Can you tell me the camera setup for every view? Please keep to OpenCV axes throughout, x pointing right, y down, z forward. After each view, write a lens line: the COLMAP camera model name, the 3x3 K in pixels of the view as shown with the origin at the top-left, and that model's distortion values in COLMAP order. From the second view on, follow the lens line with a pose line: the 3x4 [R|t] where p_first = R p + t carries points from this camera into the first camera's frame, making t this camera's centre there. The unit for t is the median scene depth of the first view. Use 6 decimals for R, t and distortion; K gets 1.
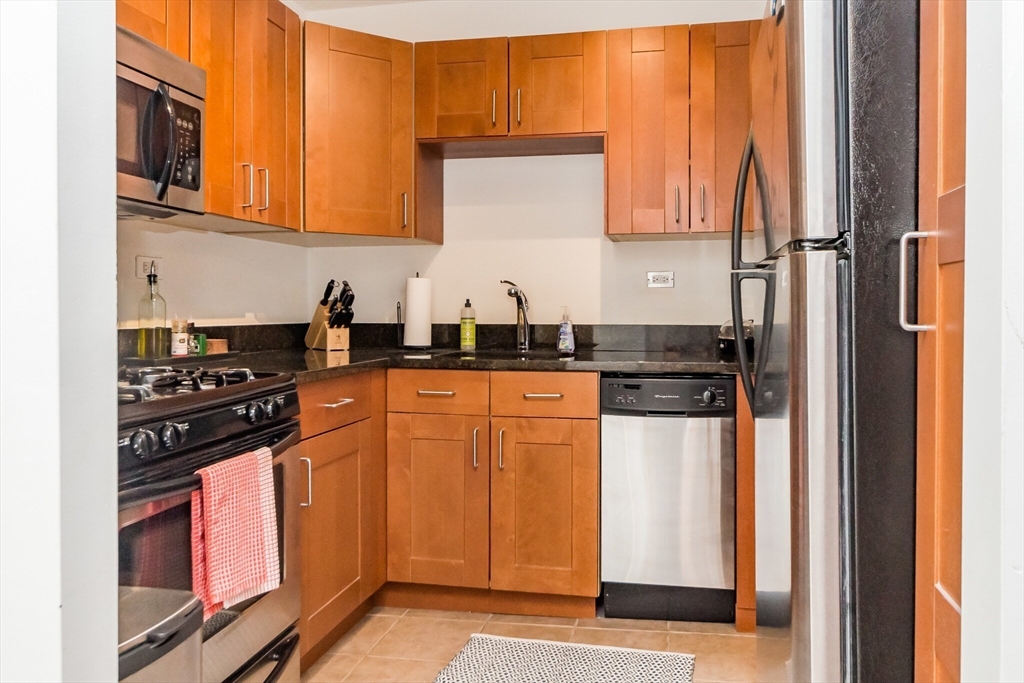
lens RADIAL K [[758.5, 0, 513.8], [0, 758.5, 320.8], [0, 0, 1]] dist [-0.000277, 0.001276]
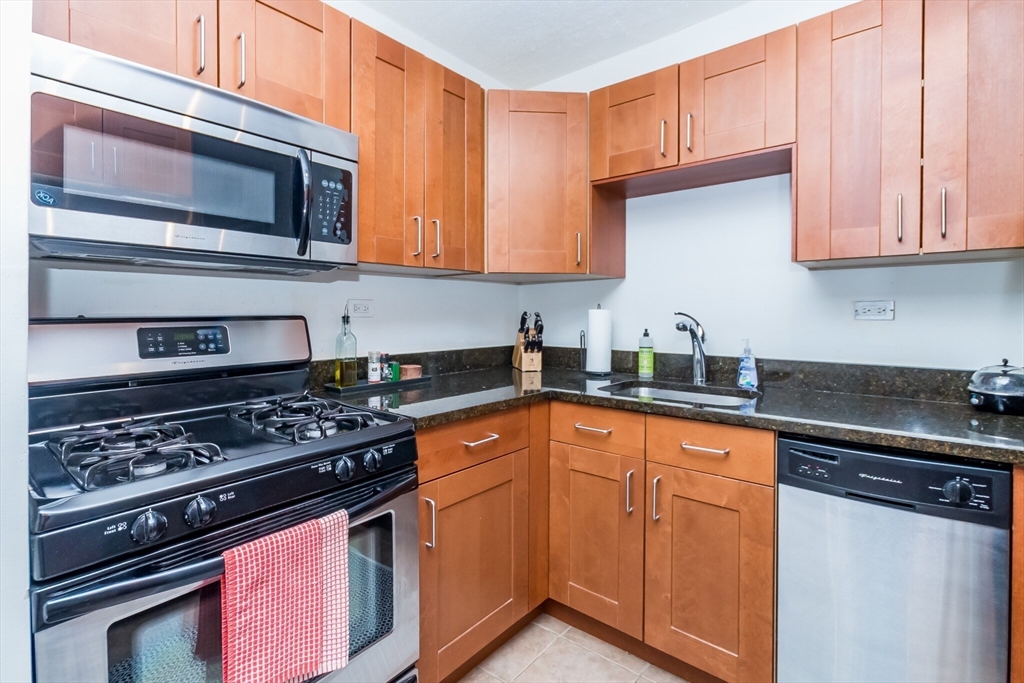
lens RADIAL K [[466.4, 0, 509.0], [0, 466.4, 320.6], [0, 0, 1]] dist [-0.012277, 0.013395]
pose [[0.883812, 0.007089, -0.467789, 0.085338], [-0.004591, 0.999968, 0.006480, -0.050164], [0.467820, -0.003580, 0.883816, 0.390084]]
